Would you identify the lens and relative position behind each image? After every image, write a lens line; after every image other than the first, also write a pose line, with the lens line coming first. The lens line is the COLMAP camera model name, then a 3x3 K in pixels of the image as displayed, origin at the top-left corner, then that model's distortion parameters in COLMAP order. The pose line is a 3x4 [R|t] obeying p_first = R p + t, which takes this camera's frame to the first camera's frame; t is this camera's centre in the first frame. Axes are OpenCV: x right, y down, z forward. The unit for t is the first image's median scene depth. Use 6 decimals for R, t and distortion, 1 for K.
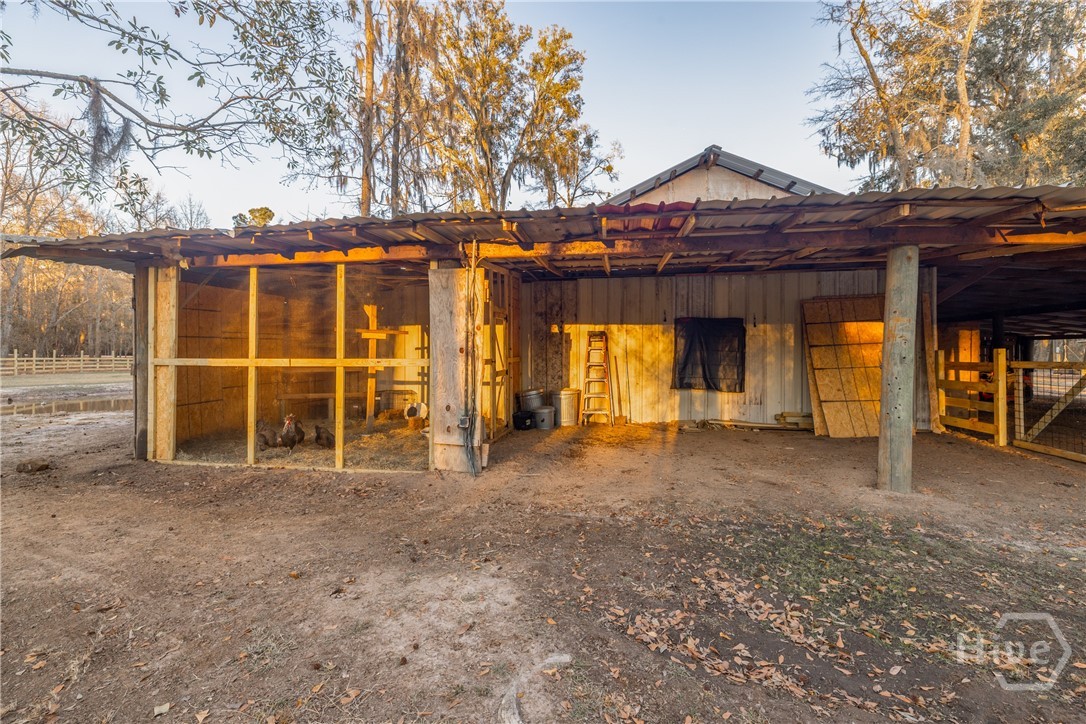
lens RADIAL K [[452.3, 0, 537.9], [0, 452.3, 353.0], [0, 0, 1]] dist [-0.001698, -0.000267]
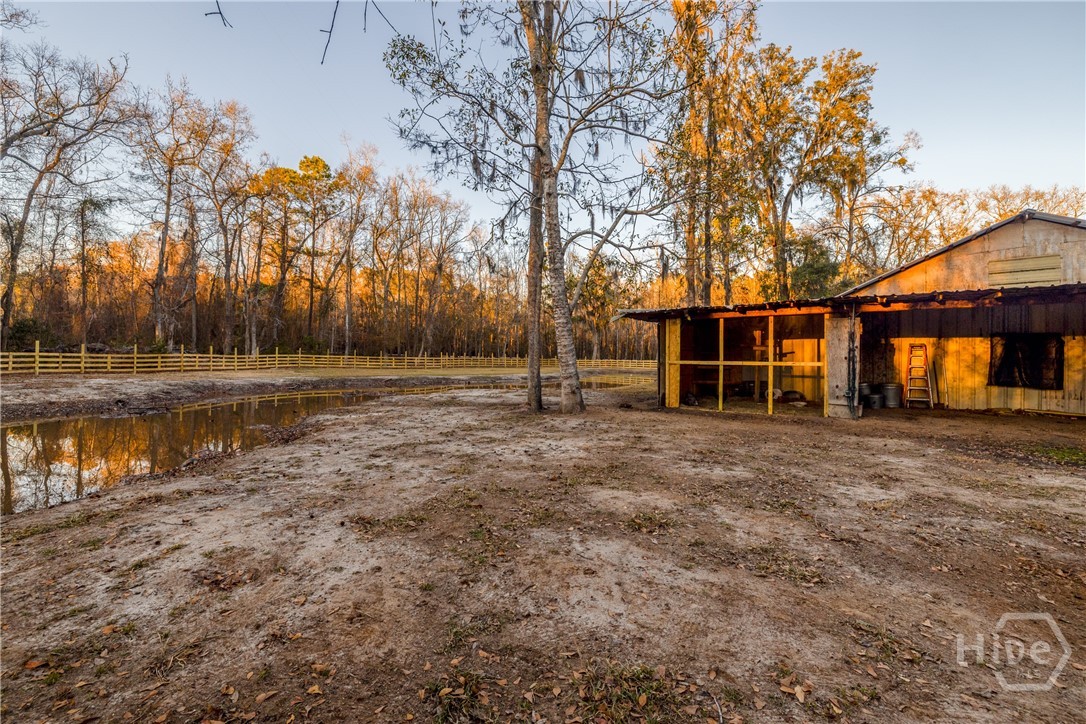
lens RADIAL K [[452.3, 0, 537.9], [0, 452.3, 353.0], [0, 0, 1]] dist [-0.001698, -0.000267]
pose [[0.876761, 0.000874, -0.480925, -0.342000], [-0.001468, 0.999999, -0.000859, -0.021765], [0.480923, 0.001459, 0.876762, -1.214294]]
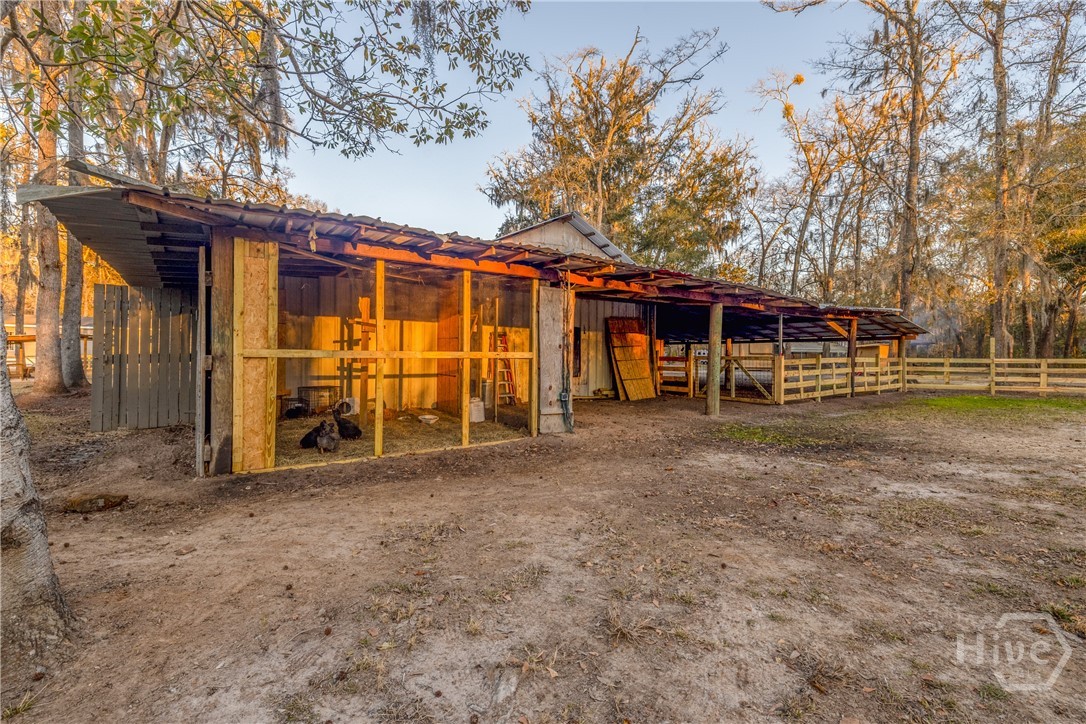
lens RADIAL K [[452.3, 0, 537.9], [0, 452.3, 353.0], [0, 0, 1]] dist [-0.001698, -0.000267]
pose [[0.709513, 0.009045, 0.704635, -1.026716], [-0.013978, 0.999902, 0.001239, 0.011043], [-0.704554, -0.010729, 0.709569, 0.035134]]
